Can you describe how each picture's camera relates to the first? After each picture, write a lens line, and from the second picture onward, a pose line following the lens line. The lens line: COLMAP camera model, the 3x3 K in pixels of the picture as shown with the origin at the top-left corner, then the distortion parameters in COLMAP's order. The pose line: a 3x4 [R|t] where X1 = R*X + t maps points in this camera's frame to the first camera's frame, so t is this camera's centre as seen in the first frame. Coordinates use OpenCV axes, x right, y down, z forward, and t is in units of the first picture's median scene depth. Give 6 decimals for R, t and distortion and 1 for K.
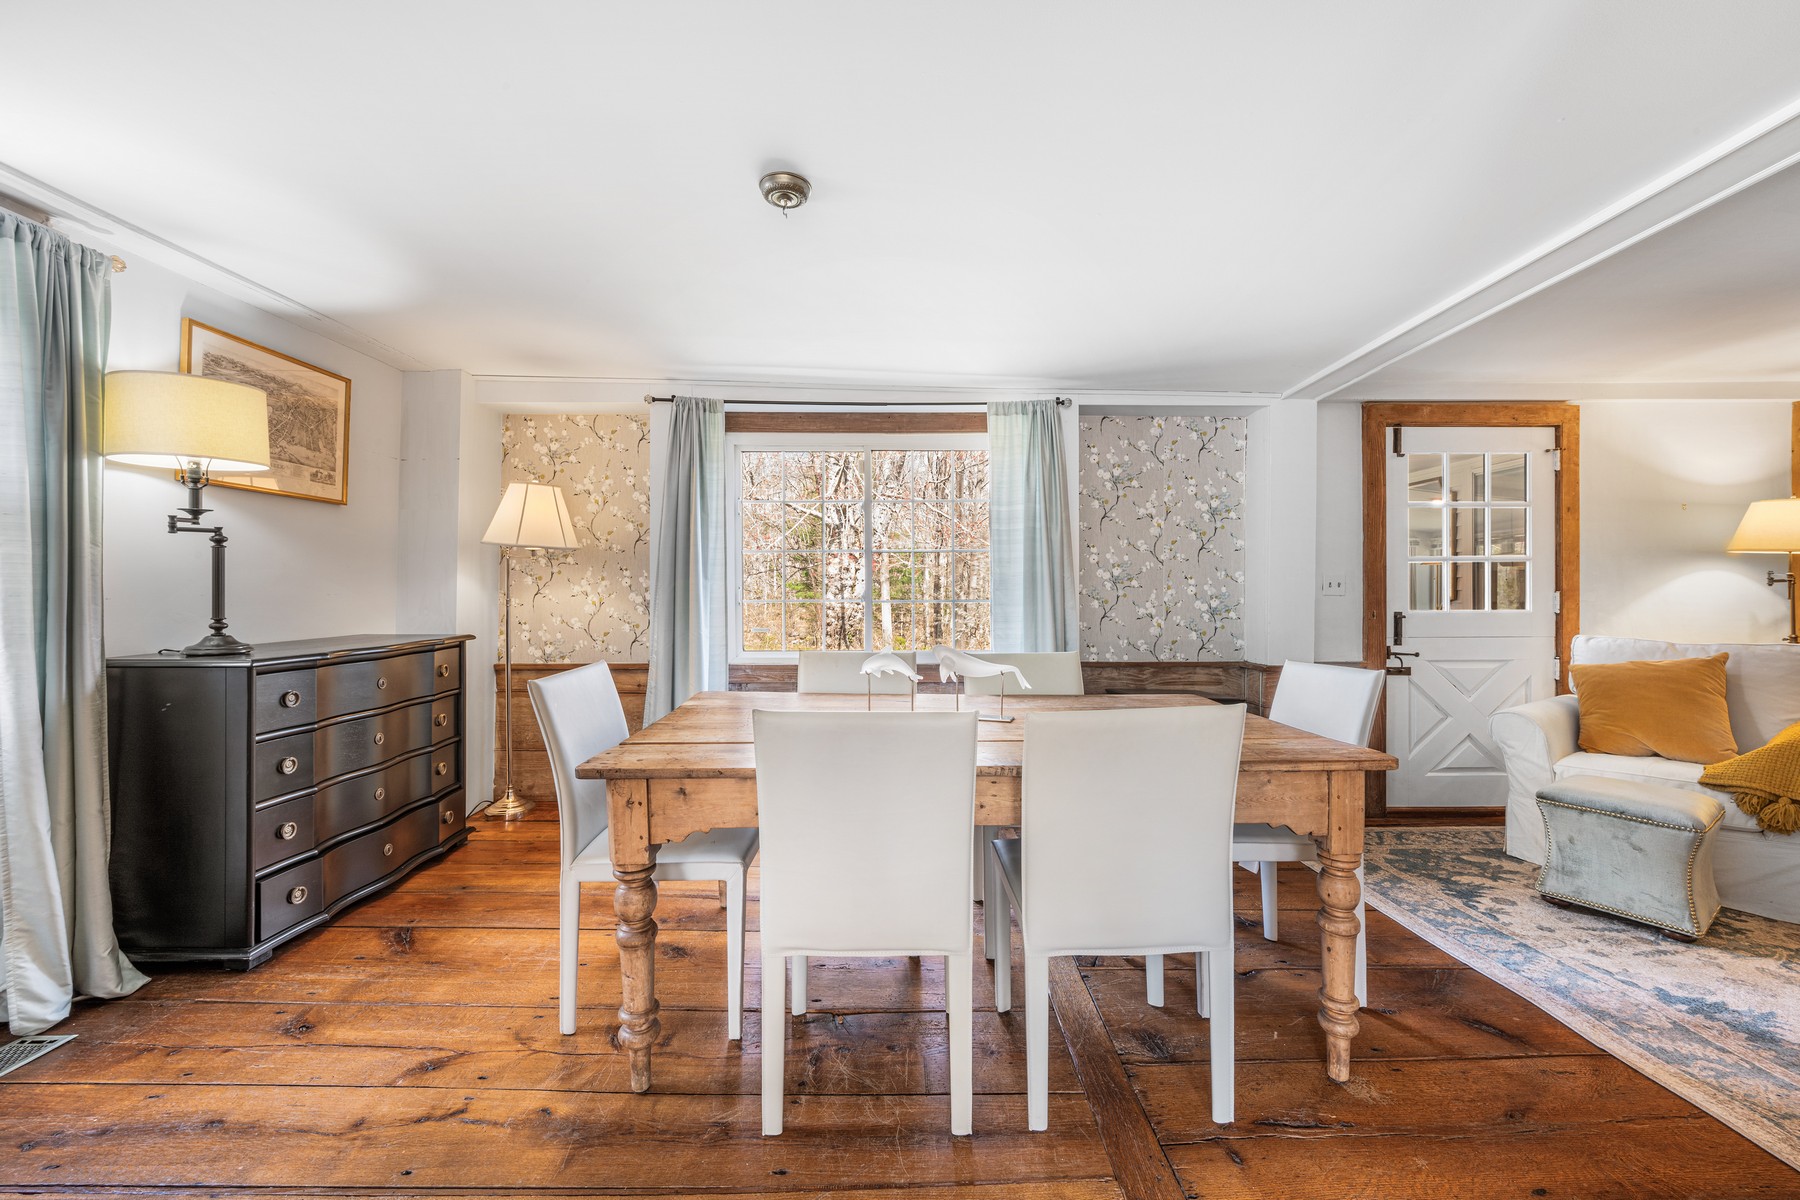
lens RADIAL K [[721.5, 0, 900.1], [0, 721.5, 589.4], [0, 0, 1]] dist [0.001685, -0.000234]
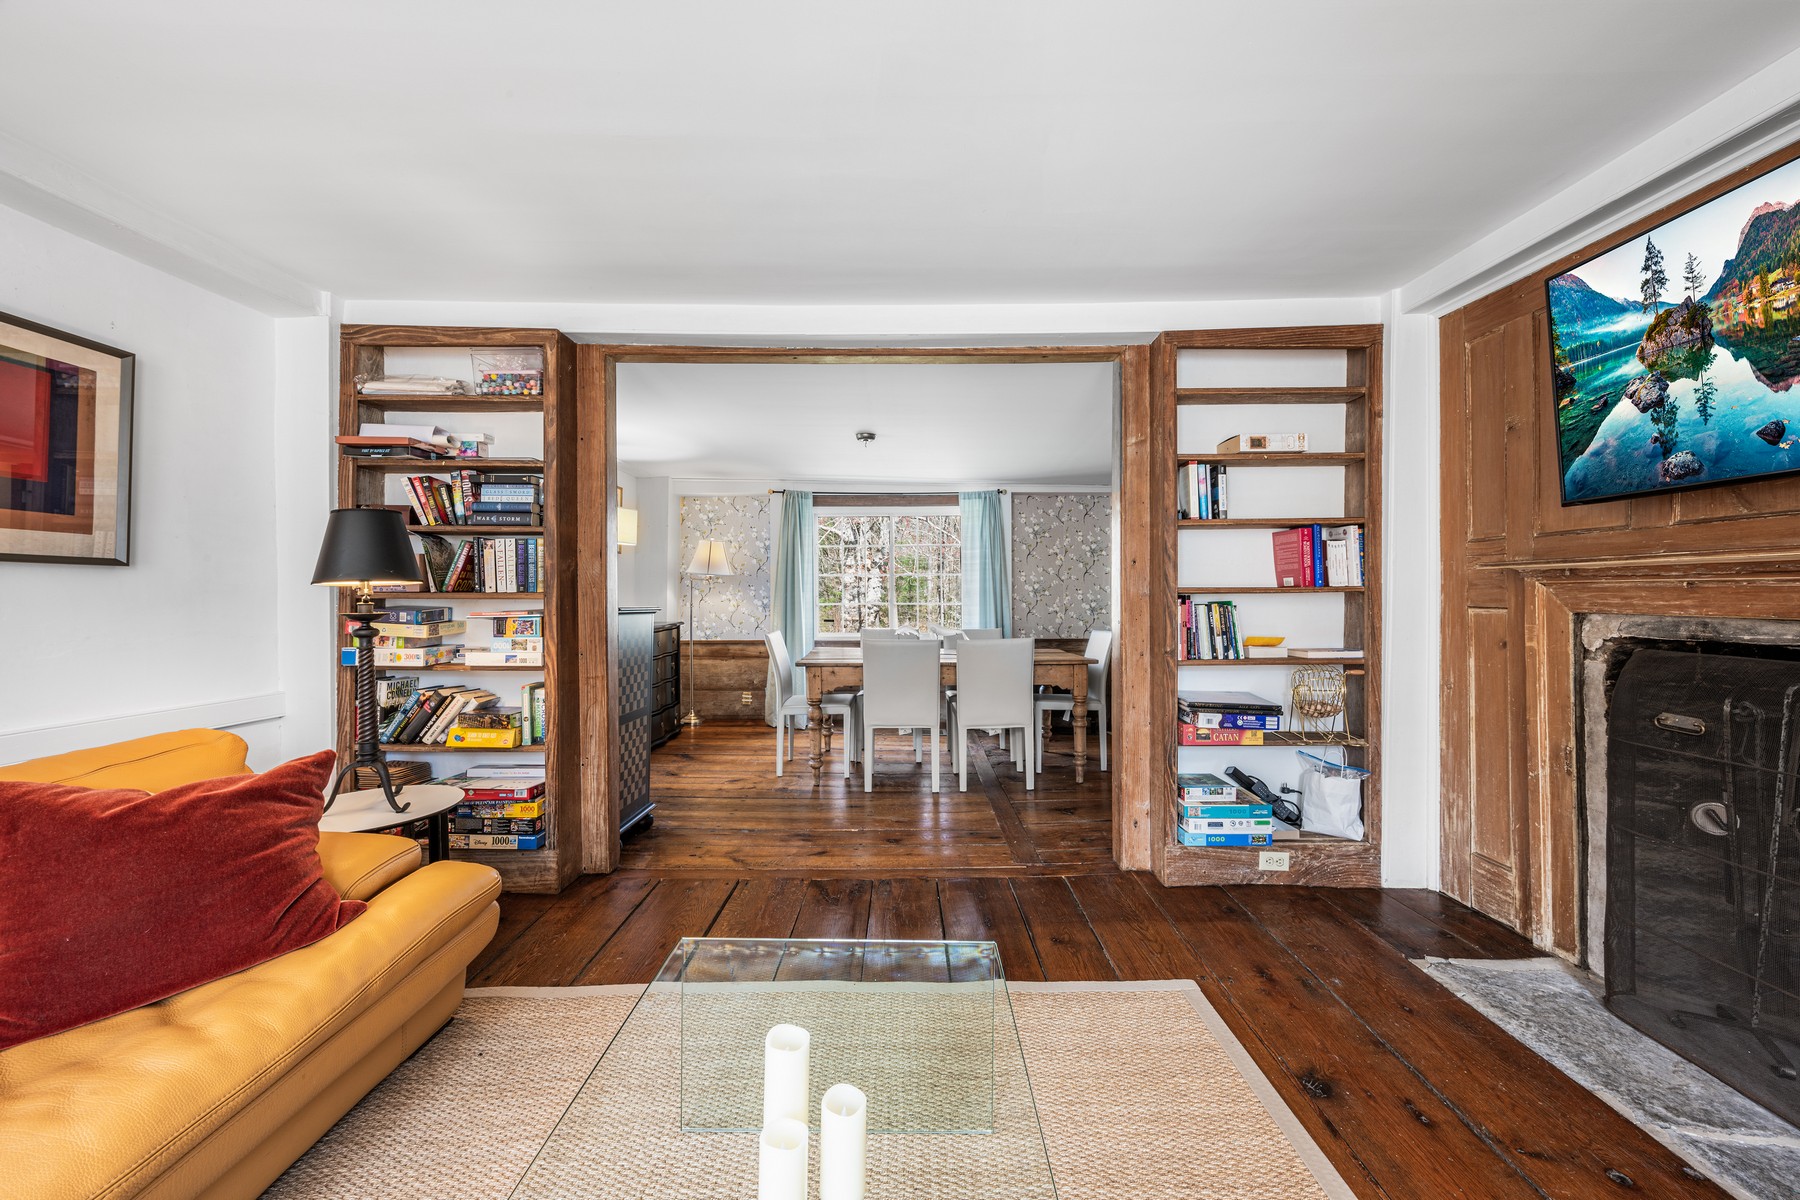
lens RADIAL K [[721.5, 0, 902.6], [0, 721.5, 590.9], [0, 0, 1]] dist [0.001685, -0.000234]
pose [[0.999997, -0.002250, -0.001340, -0.016138], [0.002244, 0.999986, -0.004789, -0.006871], [0.001351, 0.004786, 0.999988, -0.772126]]
